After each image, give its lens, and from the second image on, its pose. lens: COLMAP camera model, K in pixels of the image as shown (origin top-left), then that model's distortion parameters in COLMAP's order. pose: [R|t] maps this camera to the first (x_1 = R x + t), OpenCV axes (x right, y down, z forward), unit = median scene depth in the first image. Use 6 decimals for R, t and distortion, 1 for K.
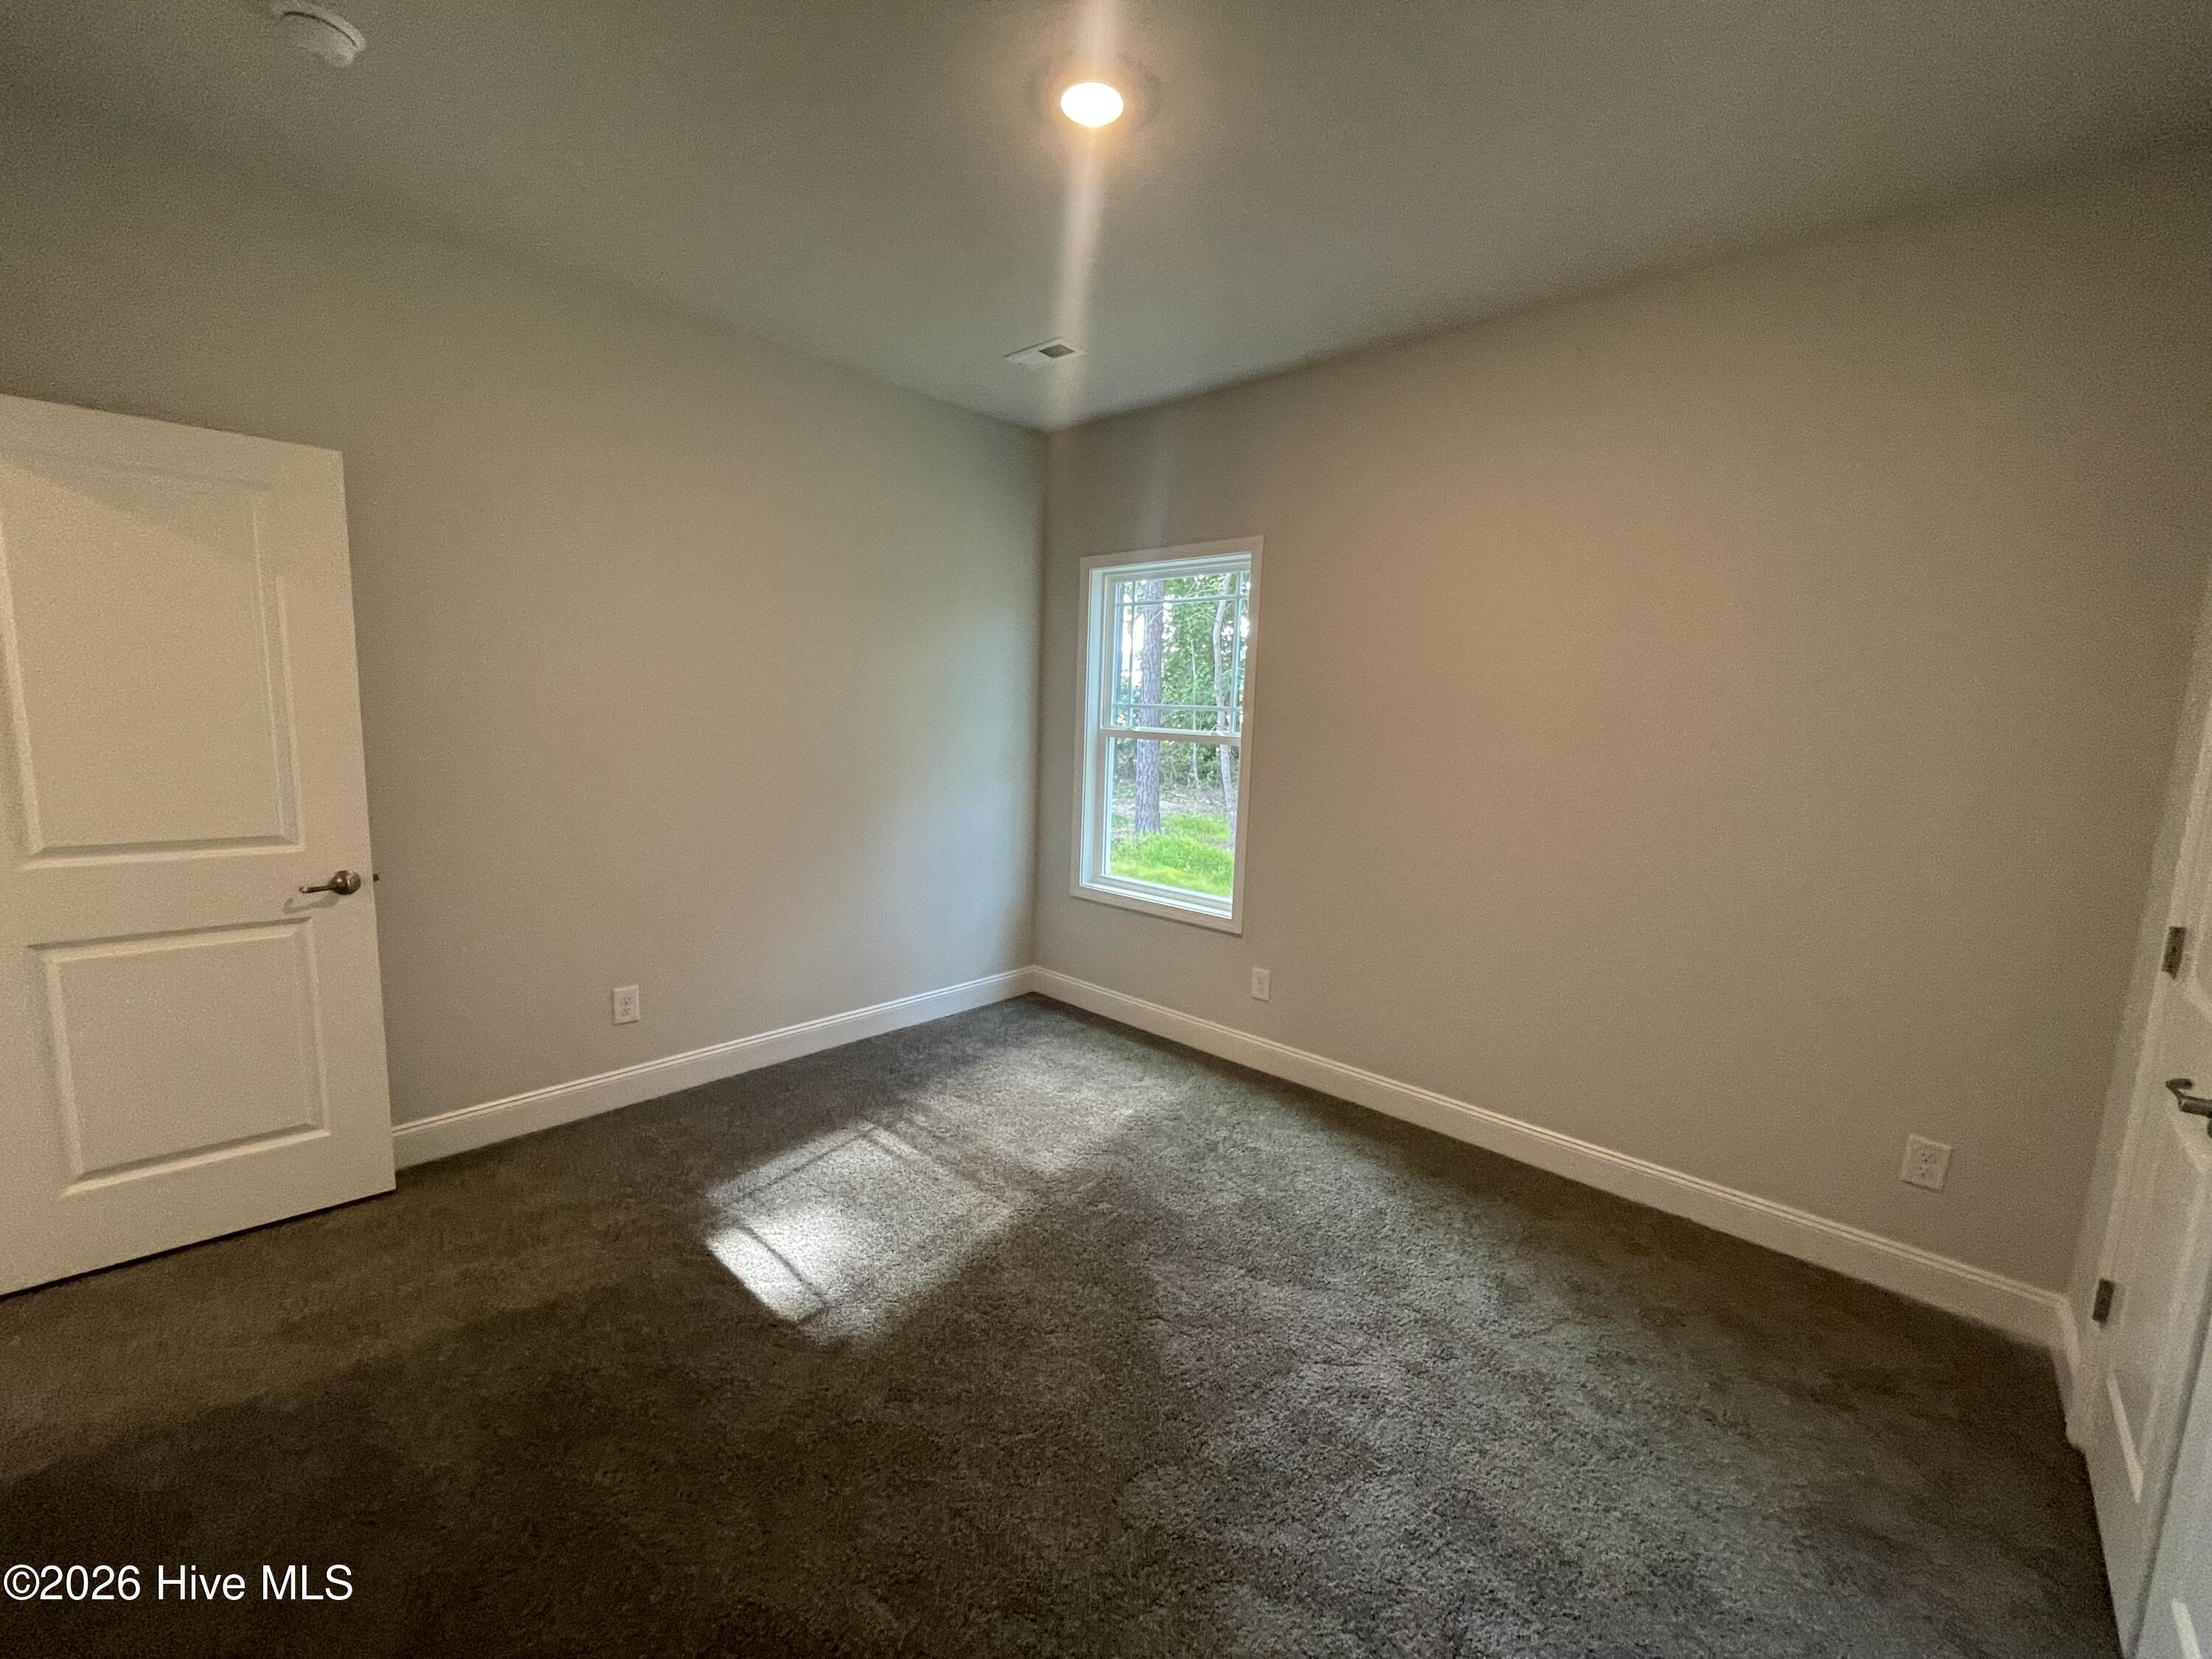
lens RADIAL K [[896.3, 0, 1106.0], [0, 896.3, 829.5], [0, 0, 1]] dist [0.000185, -0.000651]
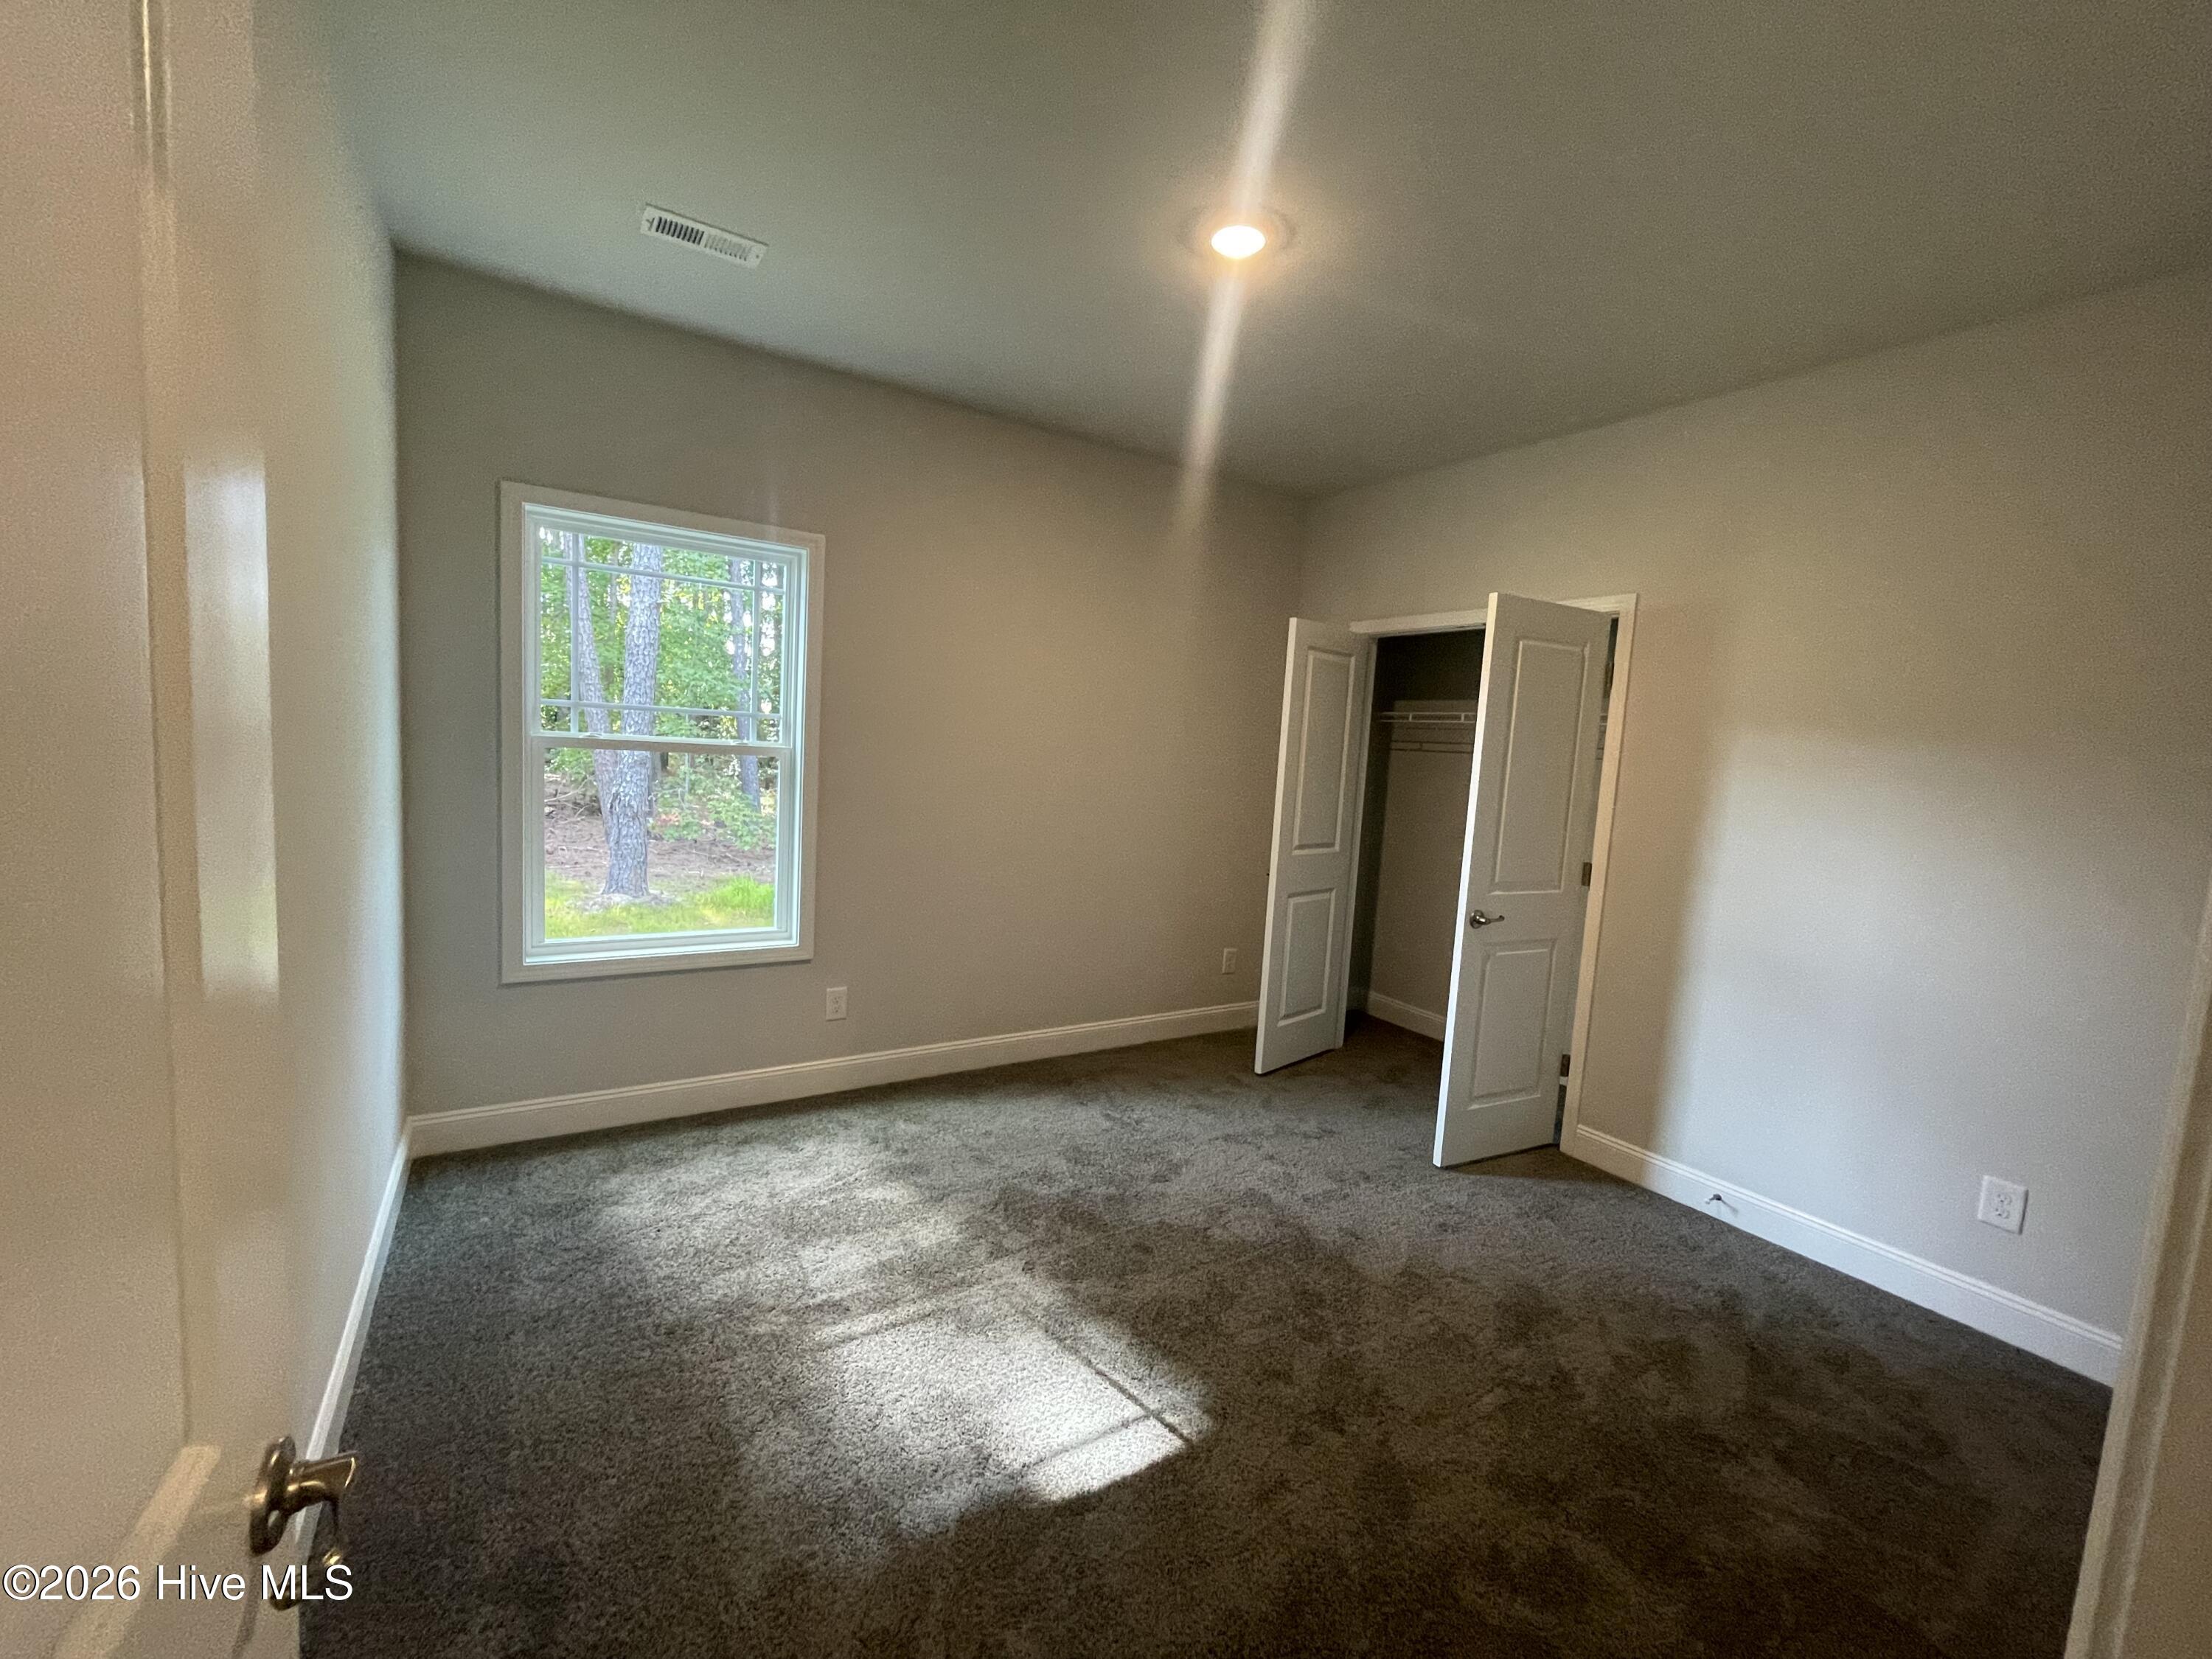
lens RADIAL K [[903.6, 0, 1106.0], [0, 903.6, 829.5], [0, 0, 1]] dist [0.000628, -0.000069]
pose [[0.252186, -0.117896, 0.960470, -0.737676], [0.073615, 0.992012, 0.102438, -0.101584], [-0.964875, 0.044872, 0.258850, 0.507616]]
